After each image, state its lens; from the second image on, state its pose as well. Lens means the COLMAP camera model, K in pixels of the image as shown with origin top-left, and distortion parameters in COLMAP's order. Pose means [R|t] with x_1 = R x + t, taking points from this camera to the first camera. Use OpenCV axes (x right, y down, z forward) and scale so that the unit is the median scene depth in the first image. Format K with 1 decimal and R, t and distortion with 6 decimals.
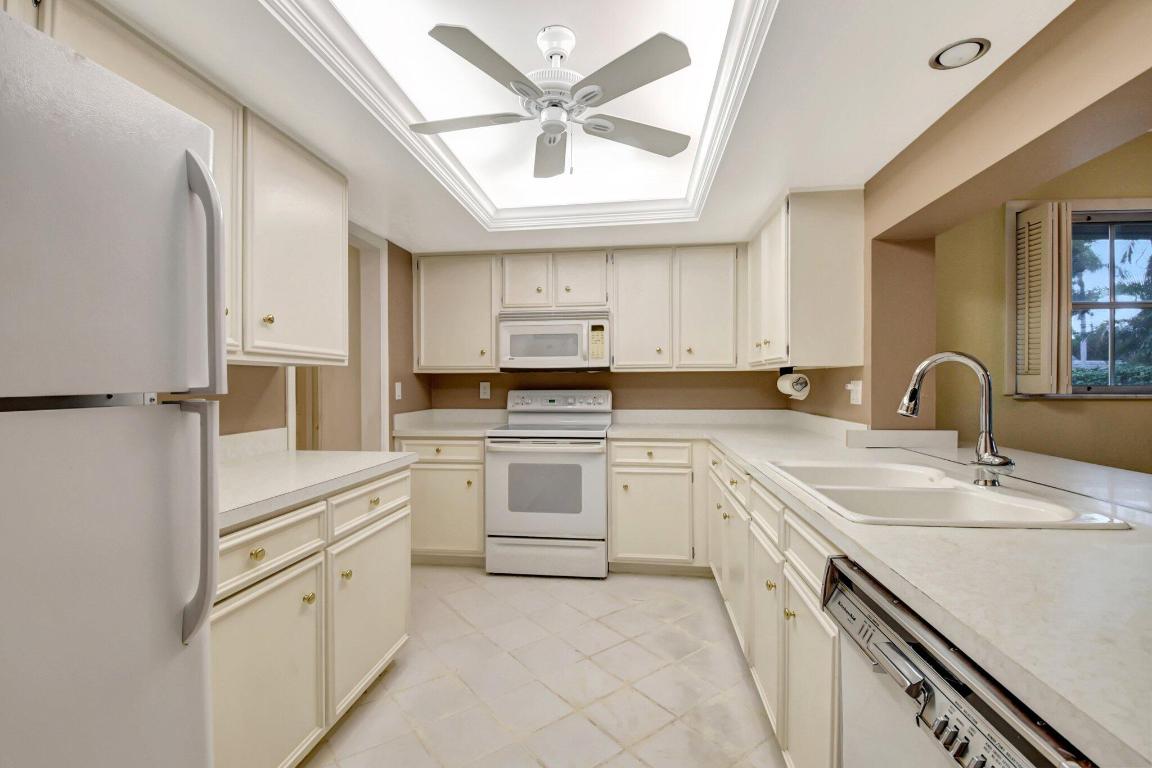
lens RADIAL K [[517.7, 0, 570.7], [0, 517.7, 400.1], [0, 0, 1]] dist [-0.004364, -0.000780]
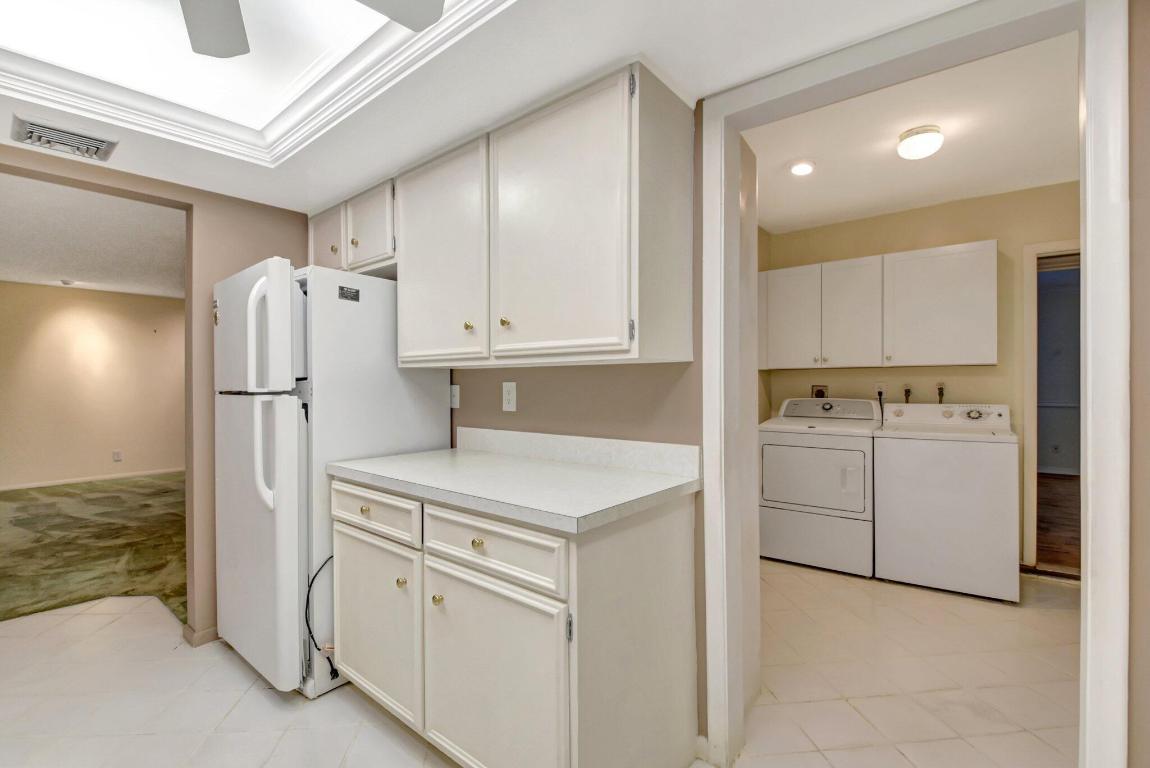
lens RADIAL K [[539.9, 0, 575.0], [0, 539.9, 384.0], [0, 0, 1]] dist [-0.009711, -0.001149]
pose [[-0.542531, 0.010392, -0.839972, 0.190721], [-0.022122, 0.999400, 0.026653, -0.057490], [0.839745, 0.033041, -0.541975, 1.473853]]
